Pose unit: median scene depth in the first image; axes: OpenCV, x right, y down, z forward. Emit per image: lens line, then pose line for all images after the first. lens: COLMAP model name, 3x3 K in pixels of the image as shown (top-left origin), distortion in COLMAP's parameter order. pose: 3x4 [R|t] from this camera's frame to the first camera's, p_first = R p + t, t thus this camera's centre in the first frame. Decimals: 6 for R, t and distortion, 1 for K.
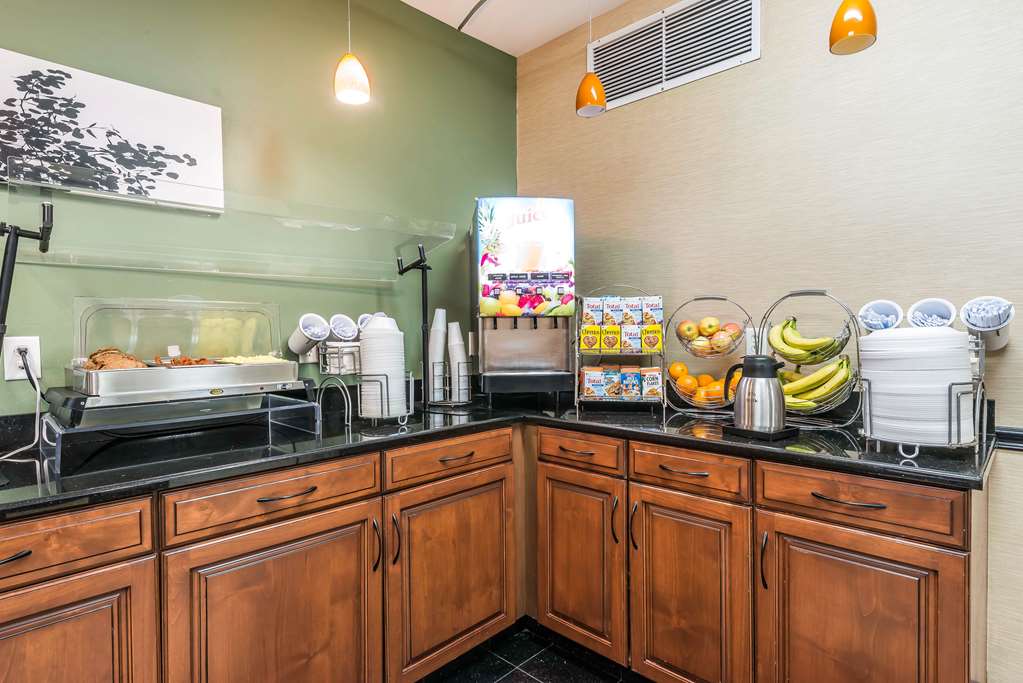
lens RADIAL K [[537.9, 0, 511.5], [0, 537.9, 341.5], [0, 0, 1]] dist [0.000653, 0.000219]
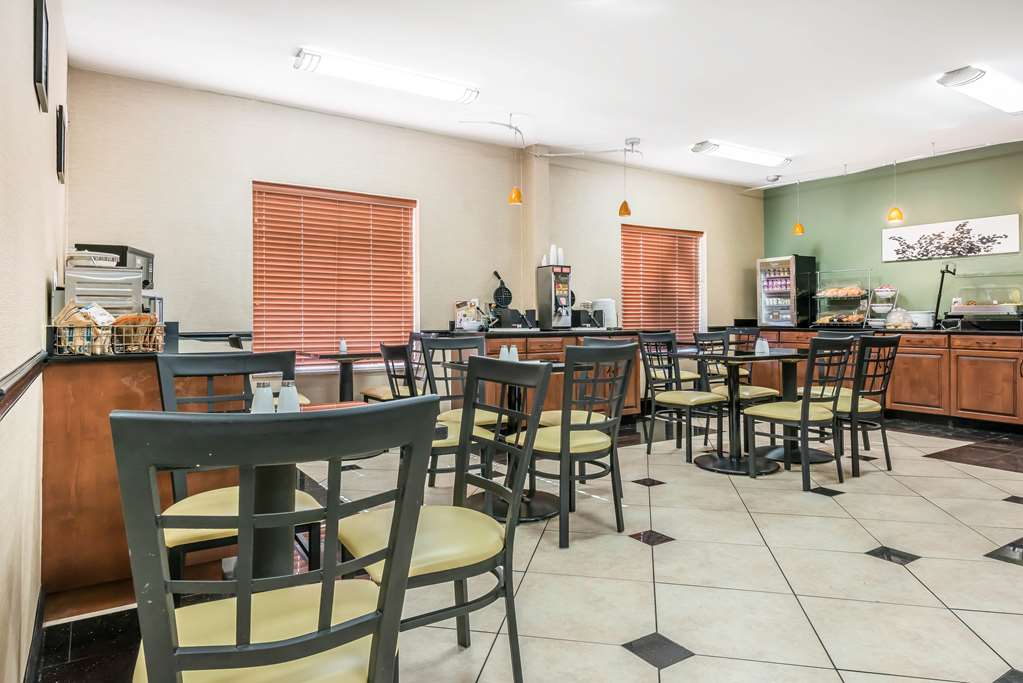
lens RADIAL K [[636.7, 0, 511.8], [0, 636.7, 316.6], [0, 0, 1]] dist [0.002005, 0.001039]
pose [[-0.216280, 0.011093, -0.976268, 3.696265], [-0.015571, 0.999769, 0.014810, 0.095702], [0.976207, 0.018404, -0.216057, -0.936909]]
